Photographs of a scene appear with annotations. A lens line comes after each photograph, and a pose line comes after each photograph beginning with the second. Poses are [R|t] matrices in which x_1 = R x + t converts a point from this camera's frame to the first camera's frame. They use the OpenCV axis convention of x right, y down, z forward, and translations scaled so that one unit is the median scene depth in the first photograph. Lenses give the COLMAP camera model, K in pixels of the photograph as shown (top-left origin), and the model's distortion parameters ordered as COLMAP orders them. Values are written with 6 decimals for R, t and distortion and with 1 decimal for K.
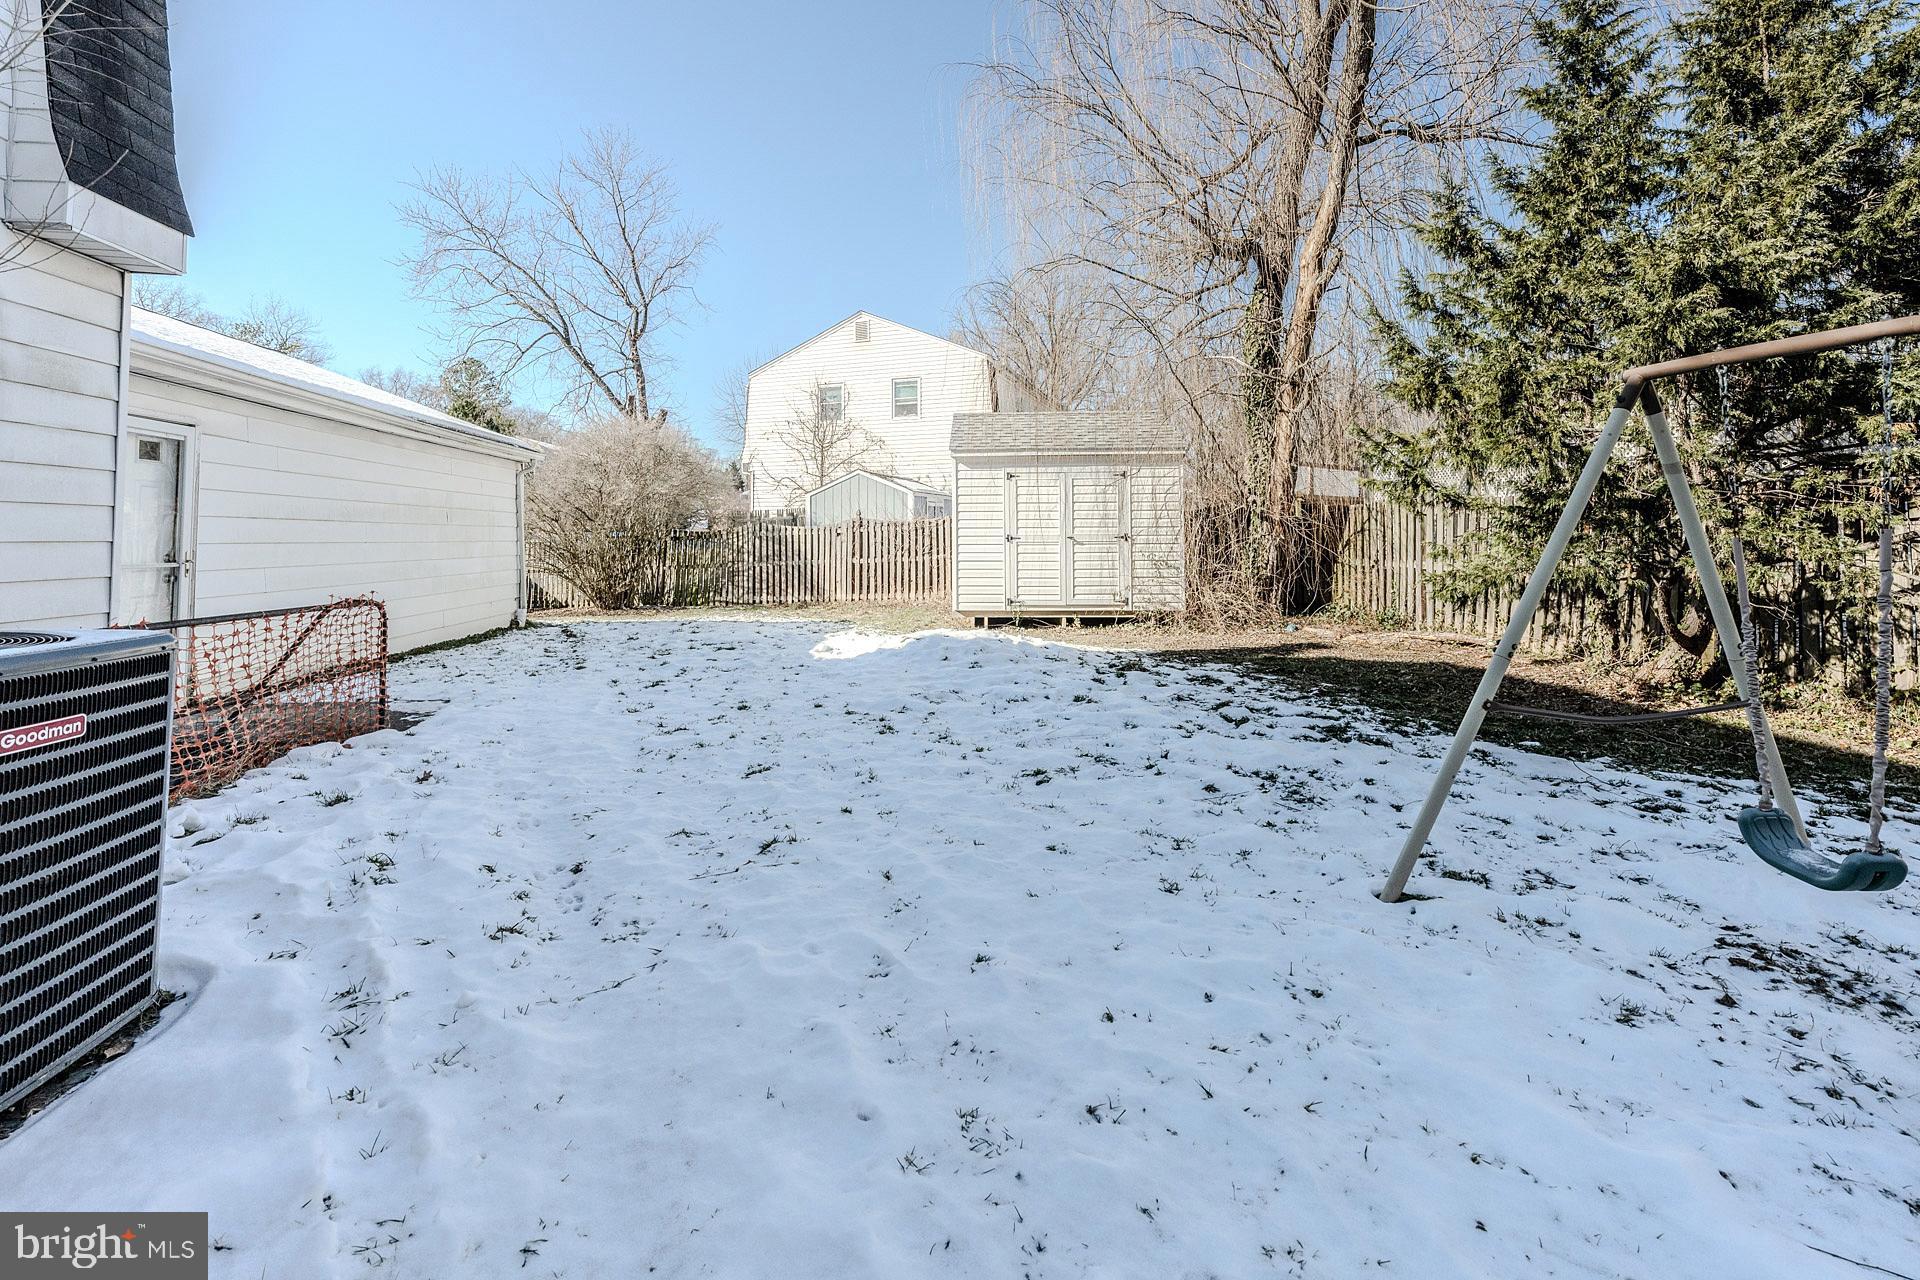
lens RADIAL K [[768.7, 0, 960.2], [0, 768.7, 504.6], [0, 0, 1]] dist [0.000161, 0.000009]
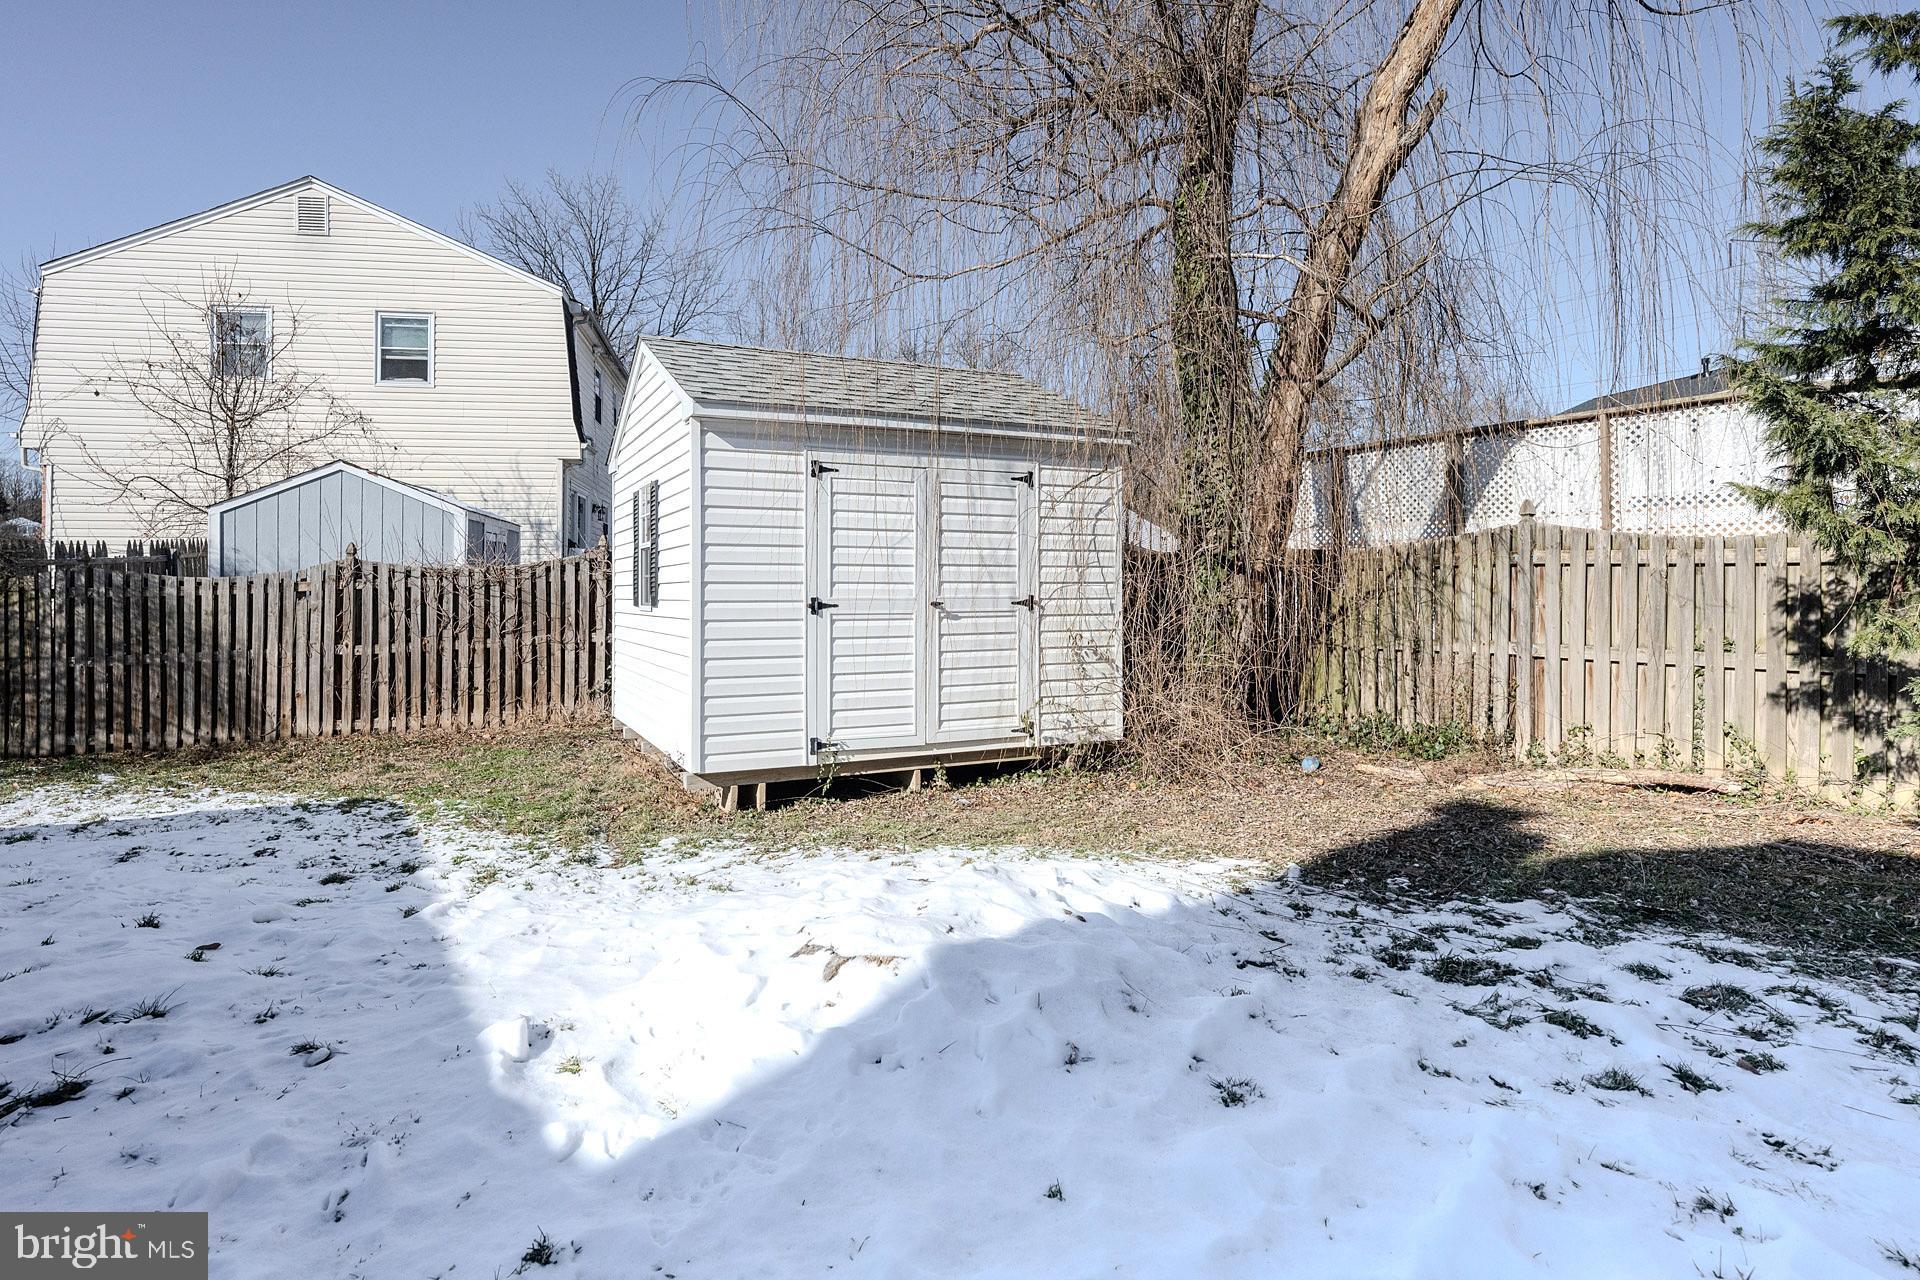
lens RADIAL K [[1033.7, 0, 959.5], [0, 1033.7, 578.2], [0, 0, 1]] dist [-0.002471, -0.000498]
pose [[0.892963, 0.007214, 0.450072, -0.084818], [-0.018800, 0.999597, 0.021279, 0.008055], [-0.449737, -0.027463, 0.892739, 0.263740]]
